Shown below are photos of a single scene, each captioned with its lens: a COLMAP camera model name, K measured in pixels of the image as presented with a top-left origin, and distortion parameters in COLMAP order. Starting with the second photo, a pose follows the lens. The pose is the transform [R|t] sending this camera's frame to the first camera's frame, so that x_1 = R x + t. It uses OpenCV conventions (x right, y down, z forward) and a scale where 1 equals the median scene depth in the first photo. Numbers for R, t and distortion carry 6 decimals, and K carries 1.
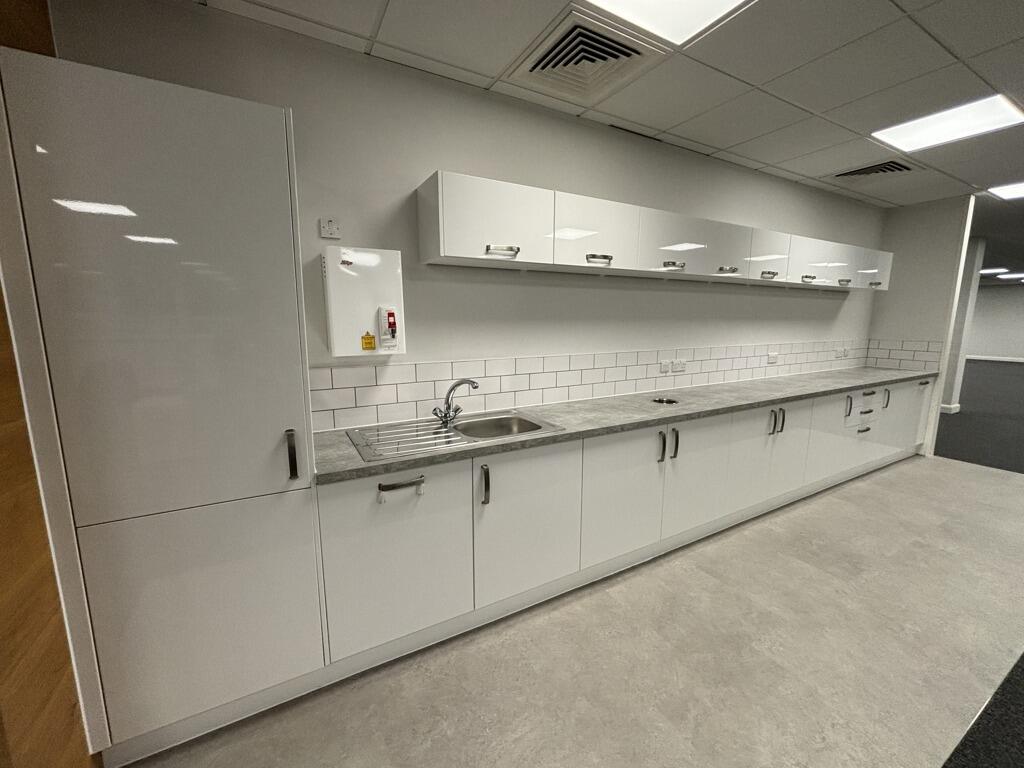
lens RADIAL K [[418.5, 0, 512.0], [0, 418.5, 384.0], [0, 0, 1]] dist [-0.002283, -0.000303]
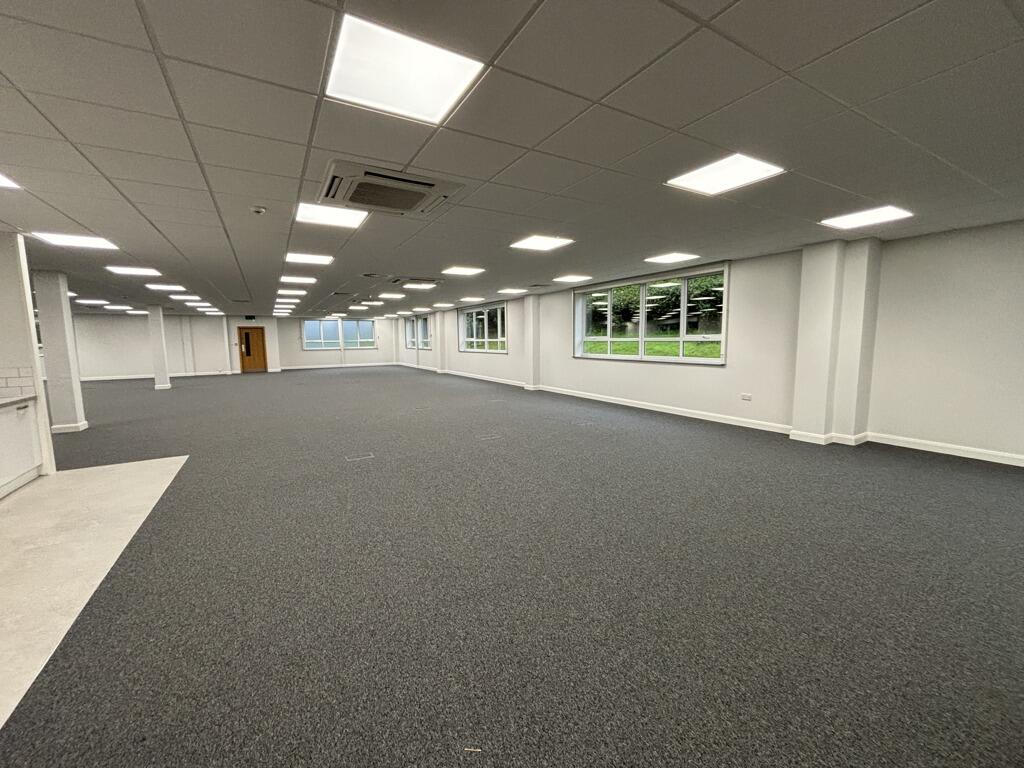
lens RADIAL K [[418.5, 0, 512.0], [0, 418.5, 384.0], [0, 0, 1]] dist [-0.002283, -0.000303]
pose [[-0.014397, -0.109668, 0.993864, -0.051521], [0.168059, 0.979561, 0.110524, 0.030369], [-0.985672, 0.168619, 0.004328, -0.207438]]
